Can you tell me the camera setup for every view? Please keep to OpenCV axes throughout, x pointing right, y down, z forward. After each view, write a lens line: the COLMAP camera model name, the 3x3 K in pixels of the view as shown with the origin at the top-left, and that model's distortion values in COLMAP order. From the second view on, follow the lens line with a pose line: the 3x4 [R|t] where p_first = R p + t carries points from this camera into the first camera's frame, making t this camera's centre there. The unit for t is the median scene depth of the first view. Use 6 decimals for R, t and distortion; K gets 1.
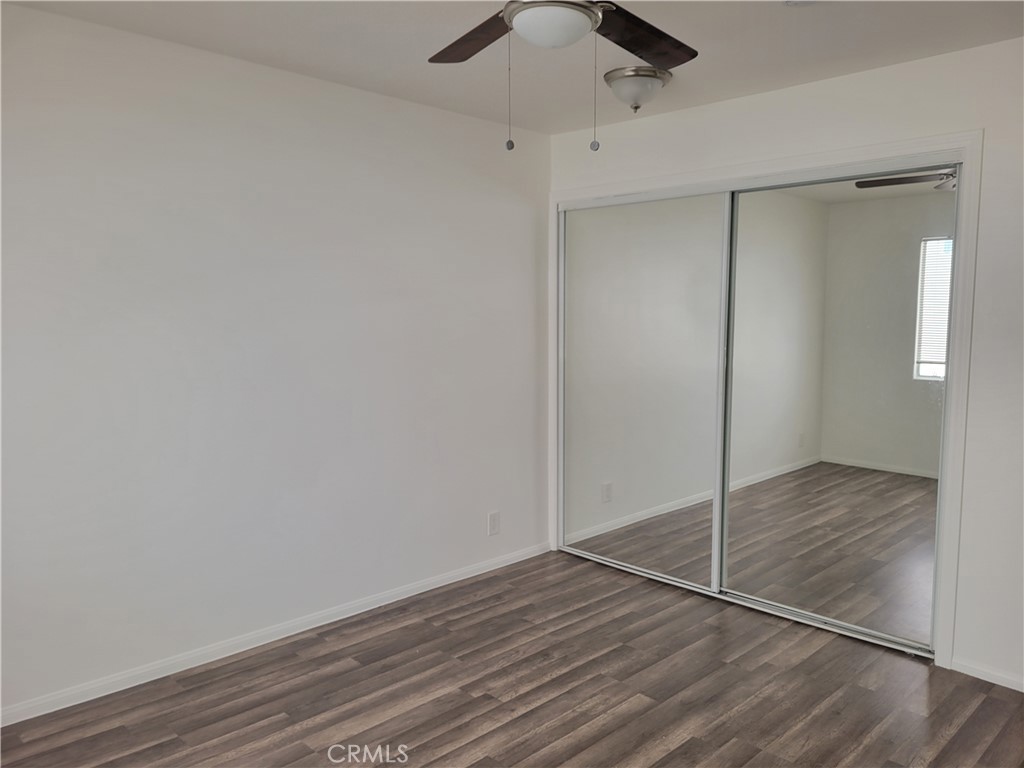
lens RADIAL K [[765.8, 0, 507.9], [0, 765.8, 386.5], [0, 0, 1]] dist [0.034539, -0.023151]
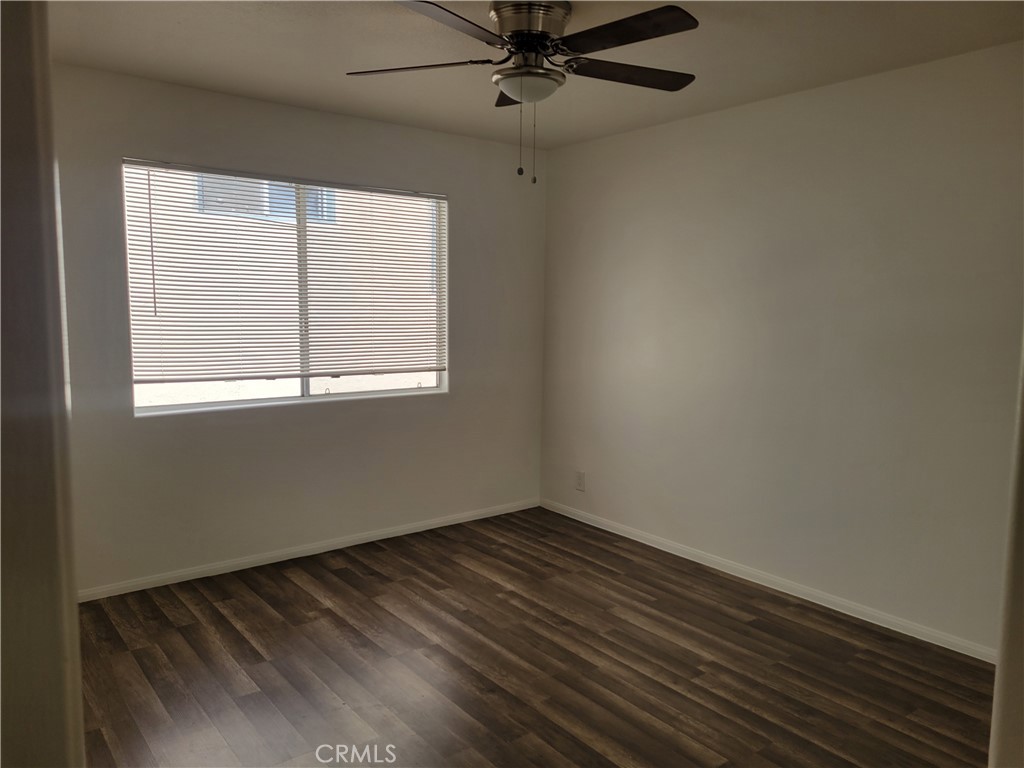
lens RADIAL K [[765.8, 0, 507.8], [0, 765.8, 382.4], [0, 0, 1]] dist [0.034539, -0.023151]
pose [[-0.118031, 0.099768, -0.987985, 0.927927], [-0.114599, 0.986924, 0.113352, -0.059826], [0.986375, 0.126601, -0.105055, 0.773116]]
